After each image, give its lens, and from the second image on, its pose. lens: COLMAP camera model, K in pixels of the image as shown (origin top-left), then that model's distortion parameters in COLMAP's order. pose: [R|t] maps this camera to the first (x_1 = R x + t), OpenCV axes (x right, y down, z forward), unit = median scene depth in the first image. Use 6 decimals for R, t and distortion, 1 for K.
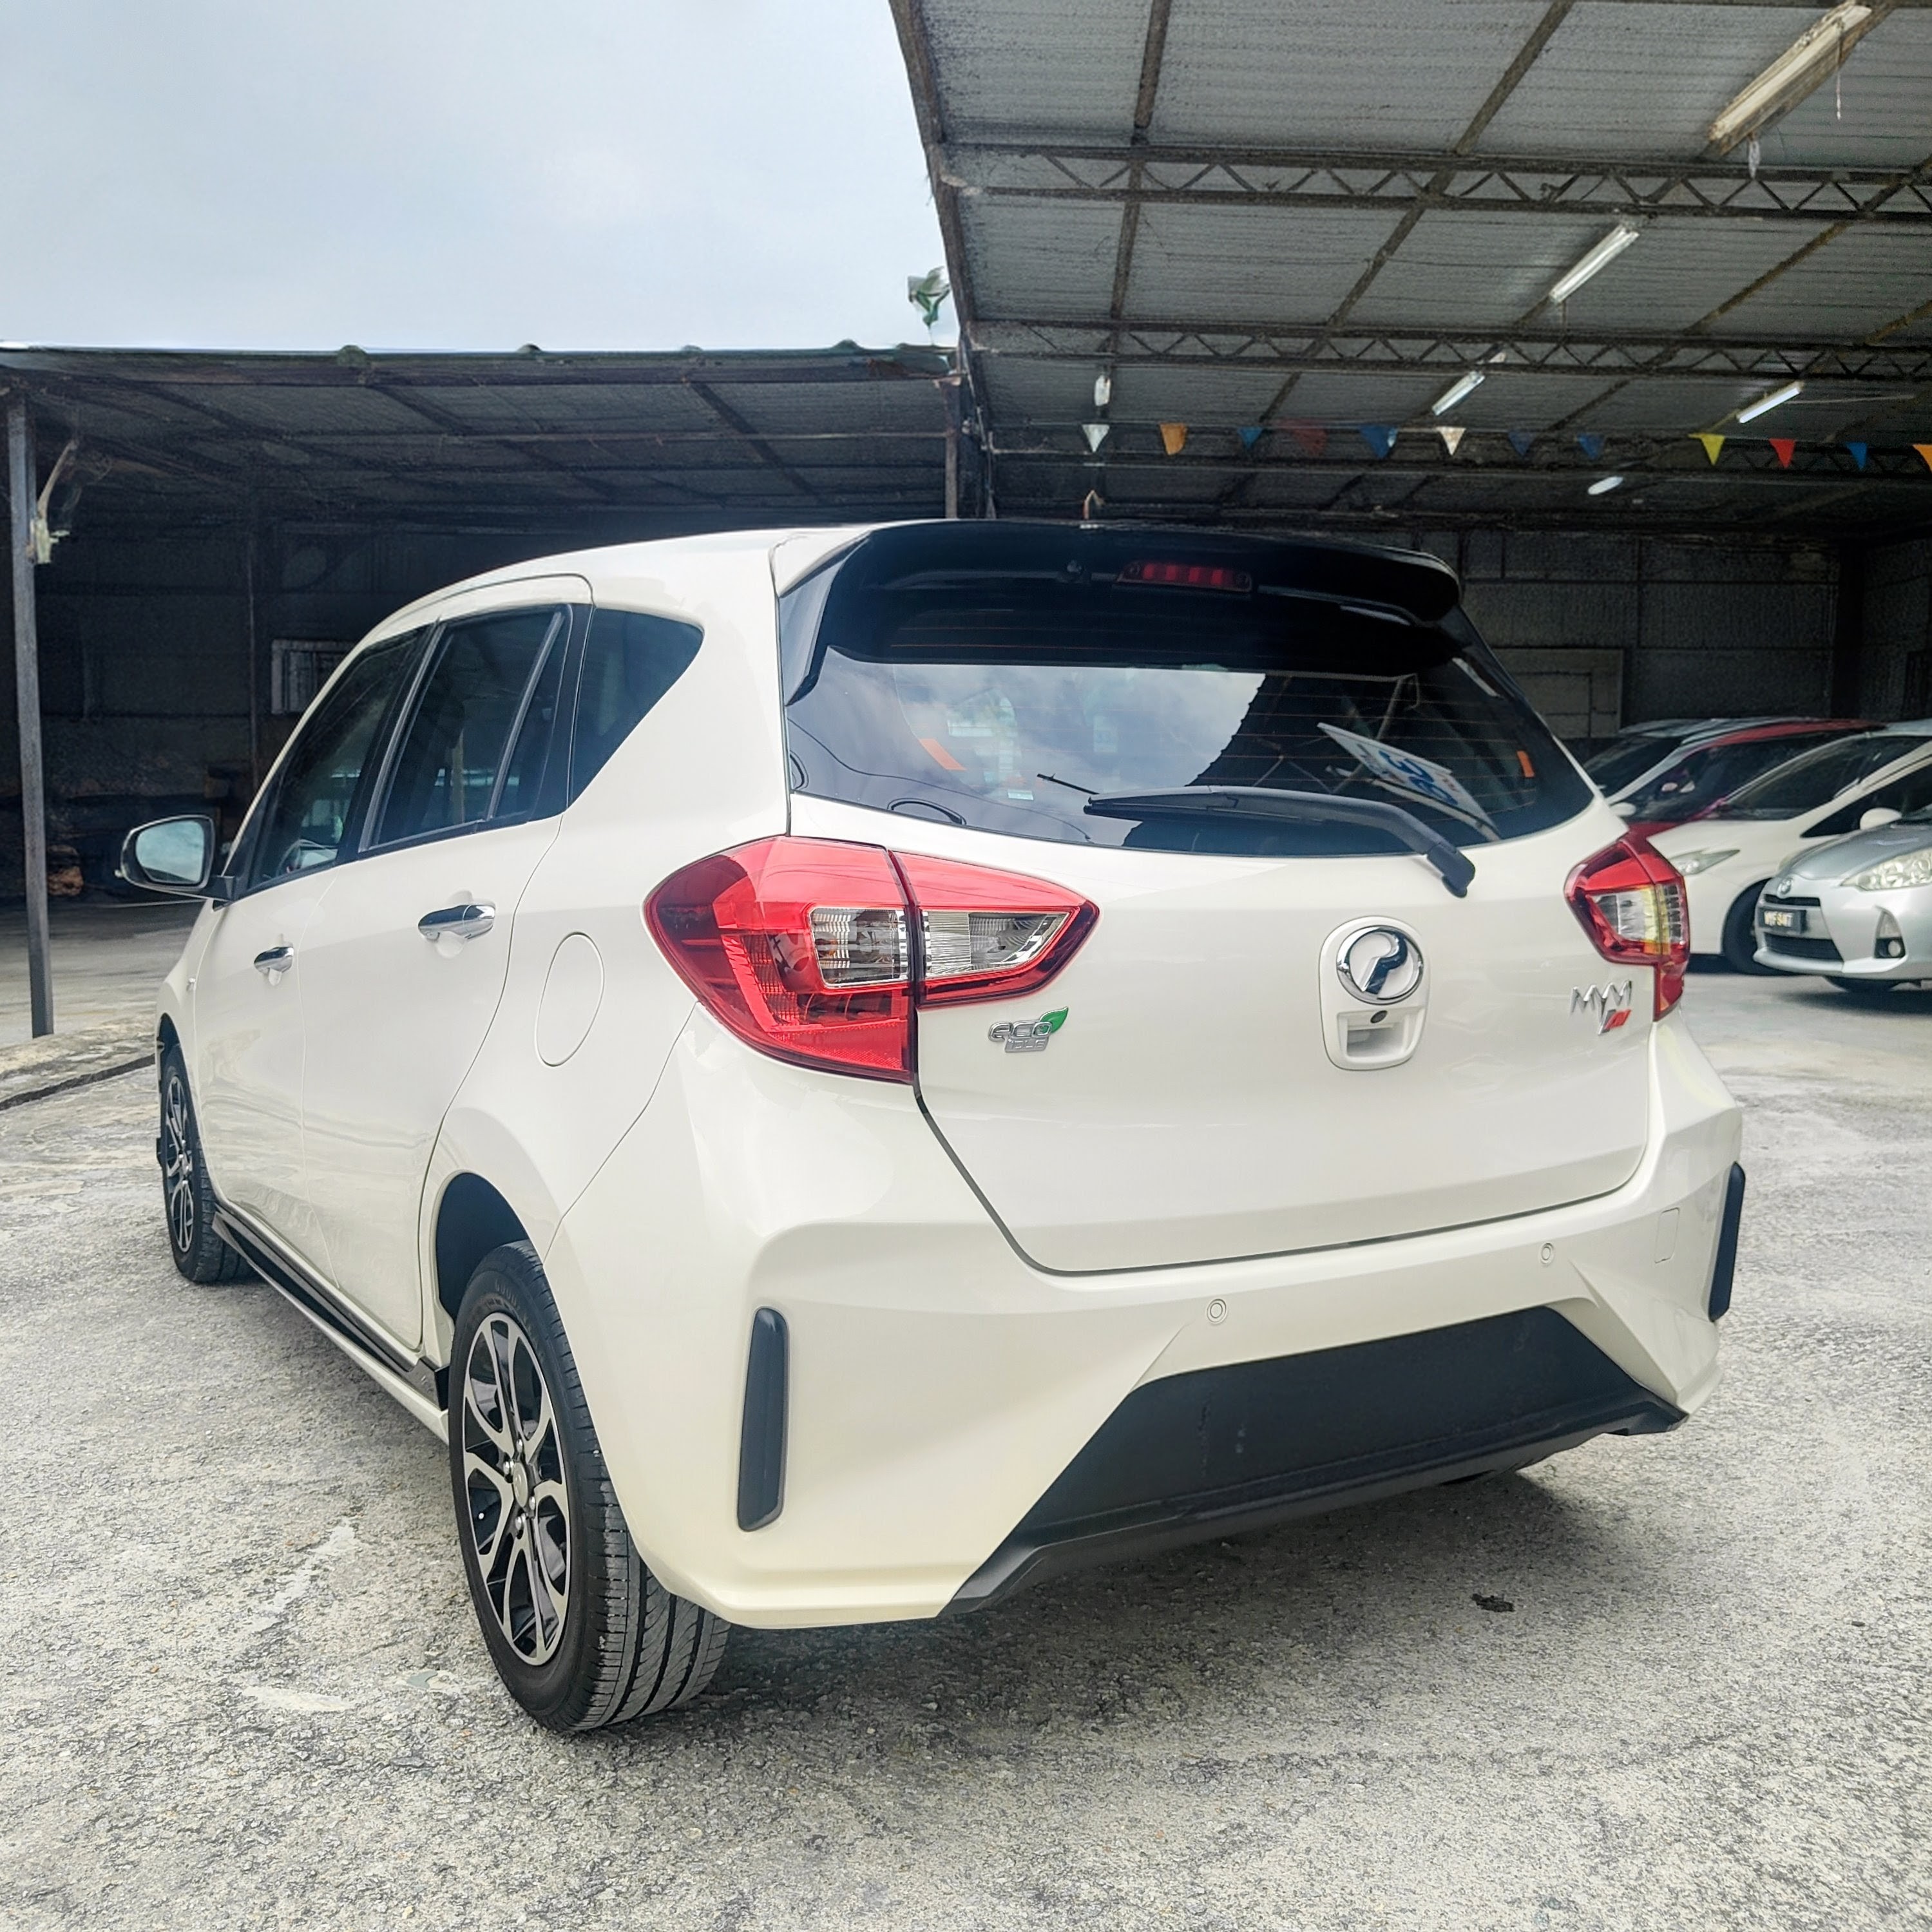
lens RADIAL K [[1791.1, 0, 968.1], [0, 1791.1, 959.4], [0, 0, 1]] dist [0.002443, -0.000948]
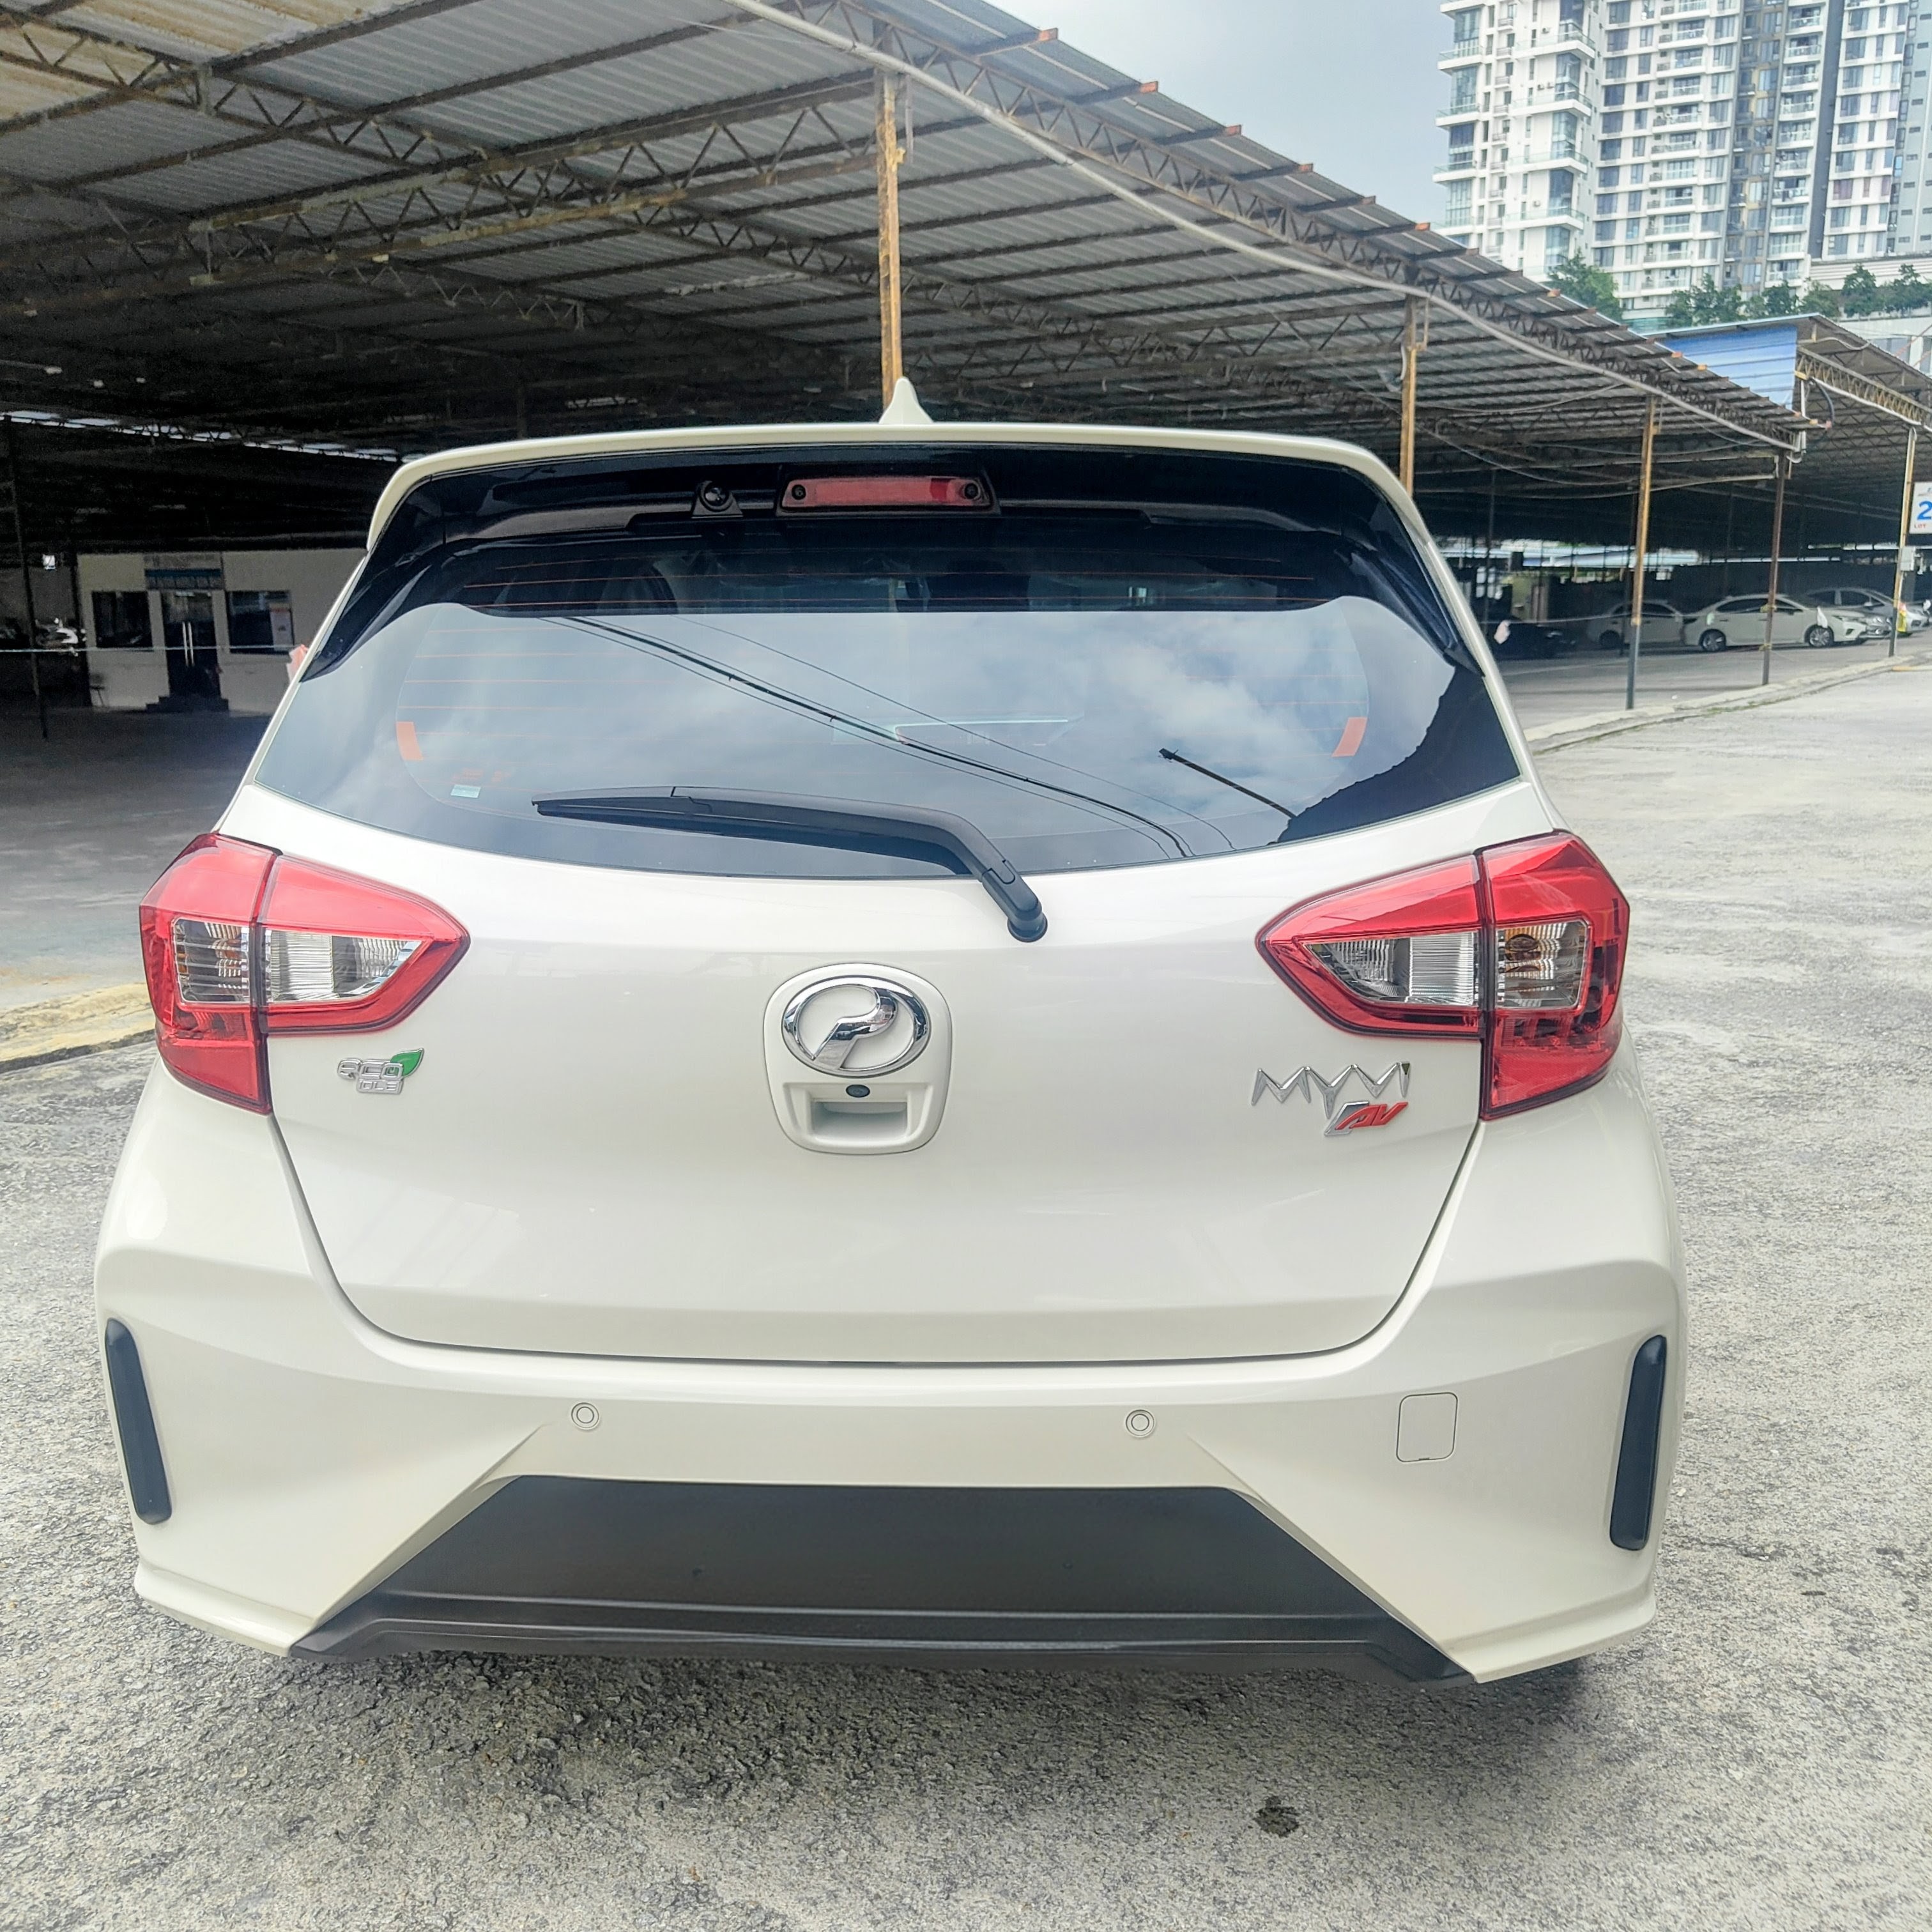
lens RADIAL K [[1824.4, 0, 966.2], [0, 1824.4, 984.1], [0, 0, 1]] dist [0.008575, 0.003843]
pose [[0.834612, 0.108710, -0.540005, 0.701595], [-0.033502, 0.988535, 0.147225, -0.134452], [0.549819, -0.104784, 0.828685, 0.379790]]
